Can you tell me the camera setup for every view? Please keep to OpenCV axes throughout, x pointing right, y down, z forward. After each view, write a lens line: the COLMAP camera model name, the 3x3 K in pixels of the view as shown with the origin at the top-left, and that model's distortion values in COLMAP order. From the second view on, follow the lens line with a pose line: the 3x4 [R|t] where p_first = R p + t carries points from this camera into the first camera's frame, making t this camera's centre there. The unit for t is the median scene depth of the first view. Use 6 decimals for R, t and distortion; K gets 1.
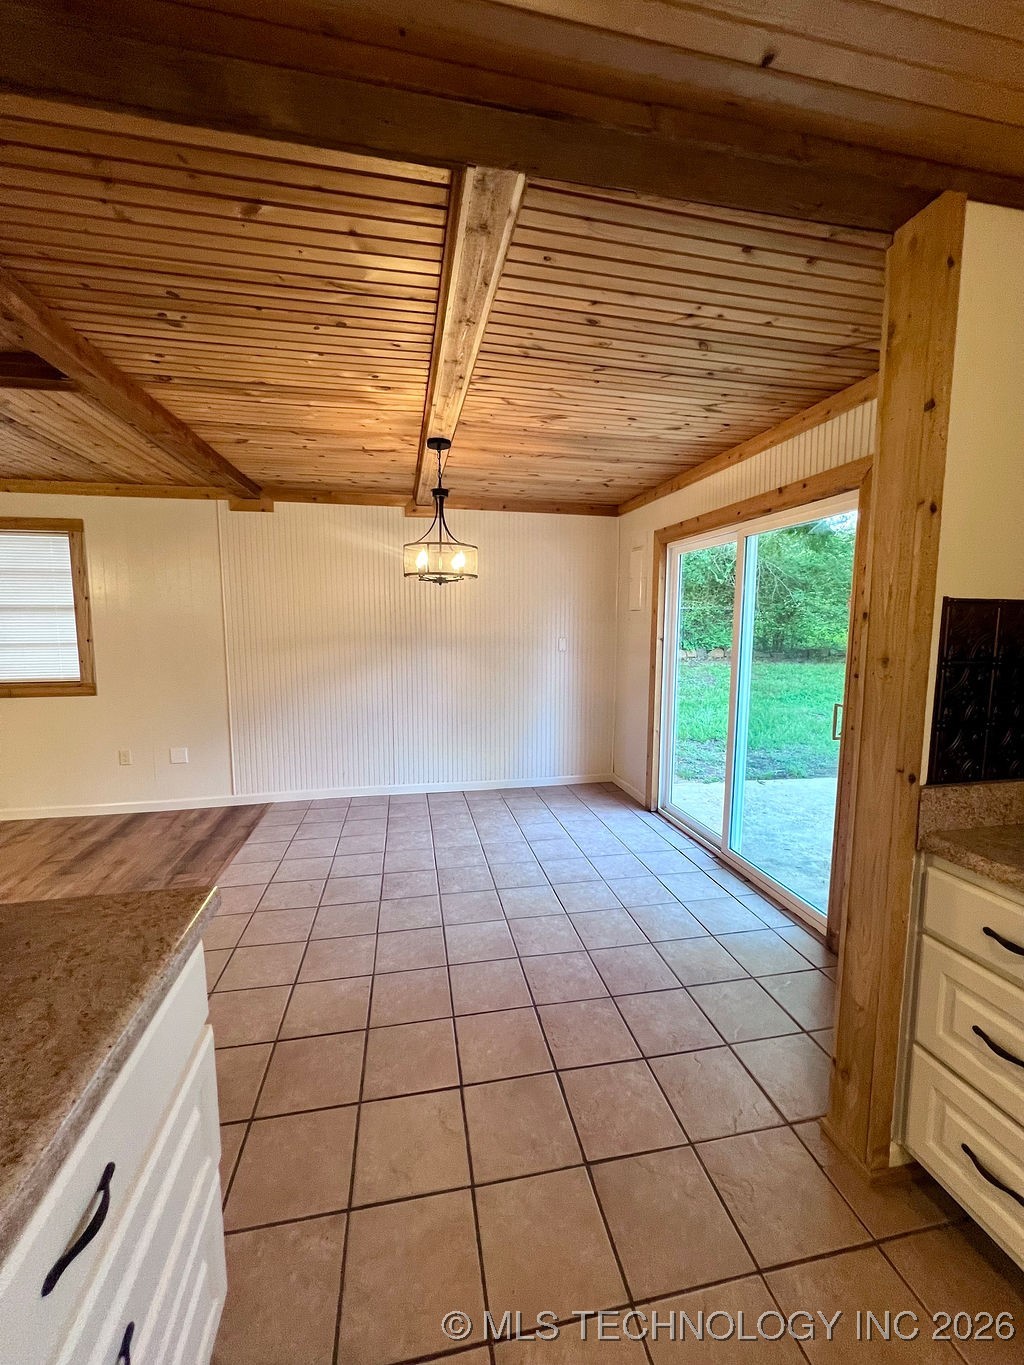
lens RADIAL K [[550.9, 0, 513.6], [0, 550.9, 679.7], [0, 0, 1]] dist [-0.002499, 0.001107]
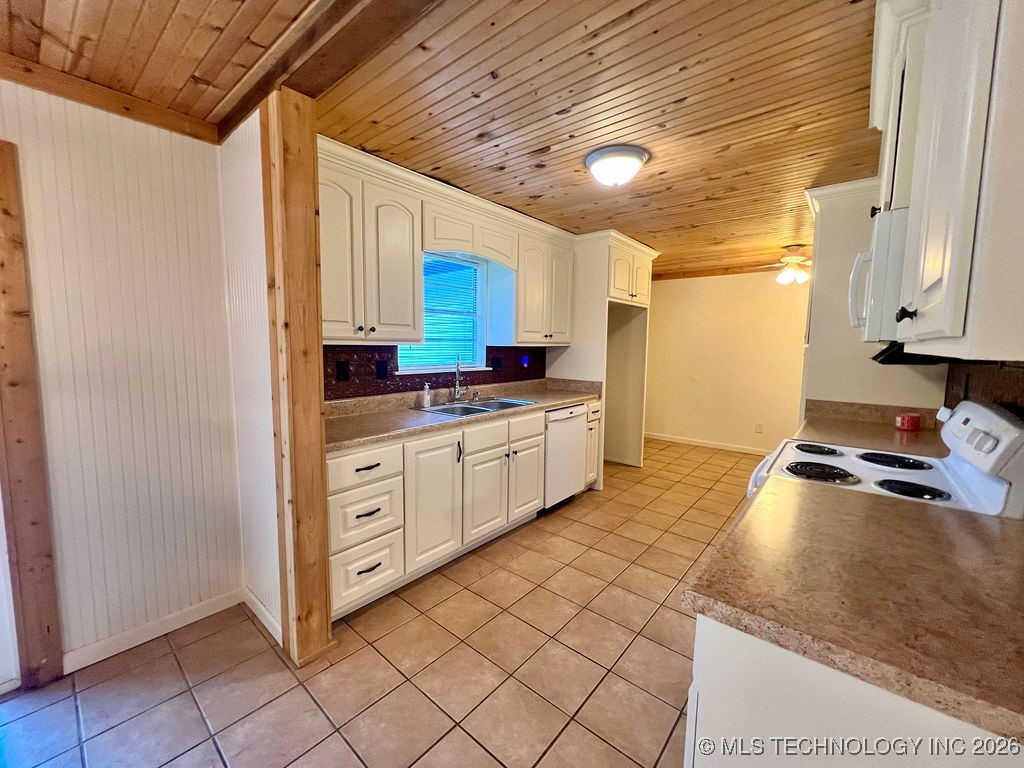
lens RADIAL K [[410.6, 0, 515.3], [0, 410.6, 382.4], [0, 0, 1]] dist [-0.003375, 0.000465]
pose [[-0.626036, -0.083401, 0.775321, -0.340037], [0.066844, 0.984865, 0.159916, -0.049609], [-0.776924, 0.151939, -0.610986, 0.622760]]
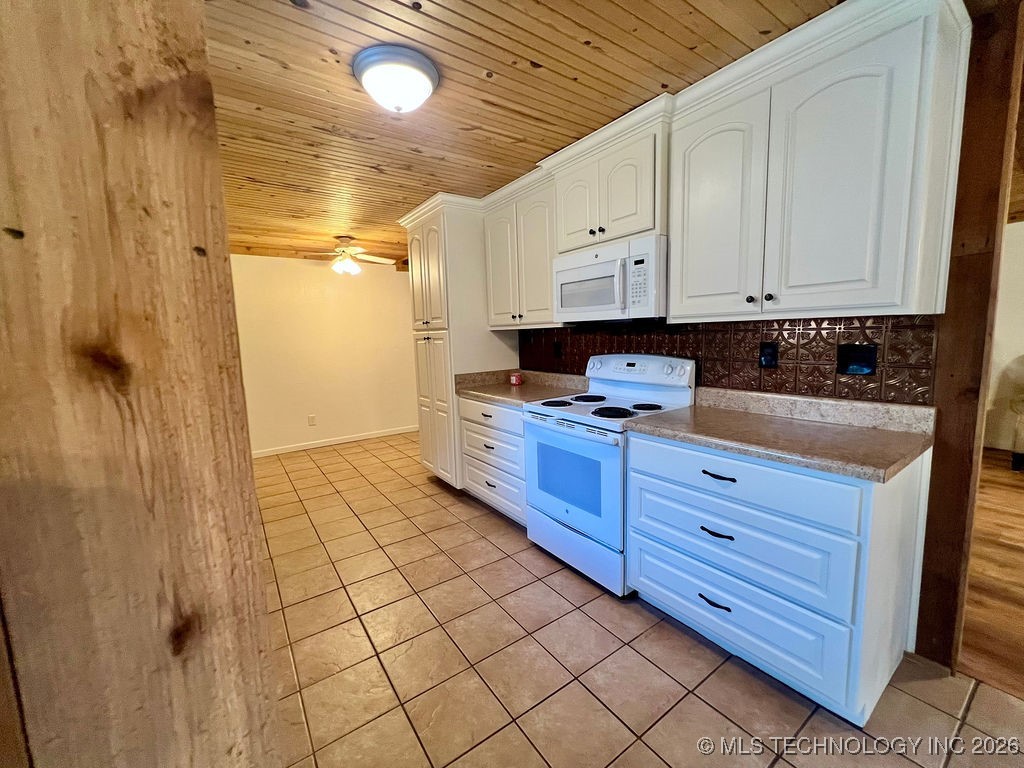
lens RADIAL K [[410.6, 0, 507.2], [0, 410.6, 381.5], [0, 0, 1]] dist [-0.003375, 0.000465]
pose [[-0.919145, 0.071377, -0.387399, 0.309671], [-0.012167, 0.977833, 0.209030, -0.031233], [0.393732, 0.196843, -0.897902, 0.589971]]
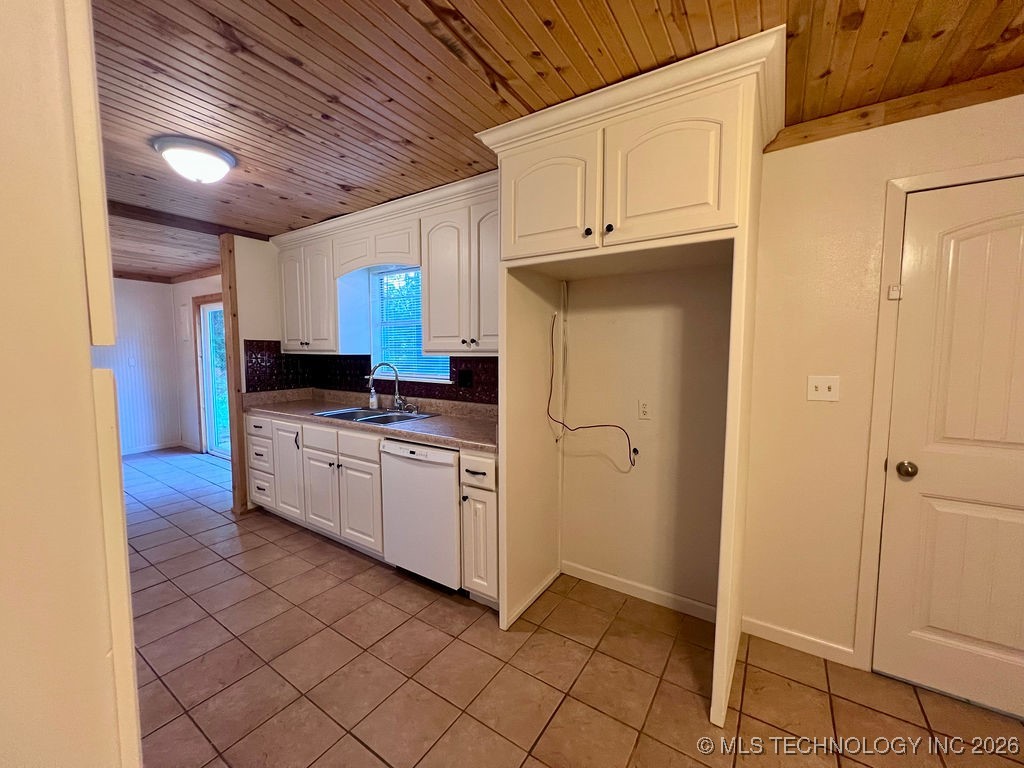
lens RADIAL K [[410.6, 0, 510.0], [0, 410.6, 382.2], [0, 0, 1]] dist [-0.003375, 0.000465]
pose [[0.709143, -0.055014, 0.702916, 0.052631], [0.072719, 0.997341, 0.004694, 0.112699], [-0.701305, 0.047787, 0.711258, -0.986030]]
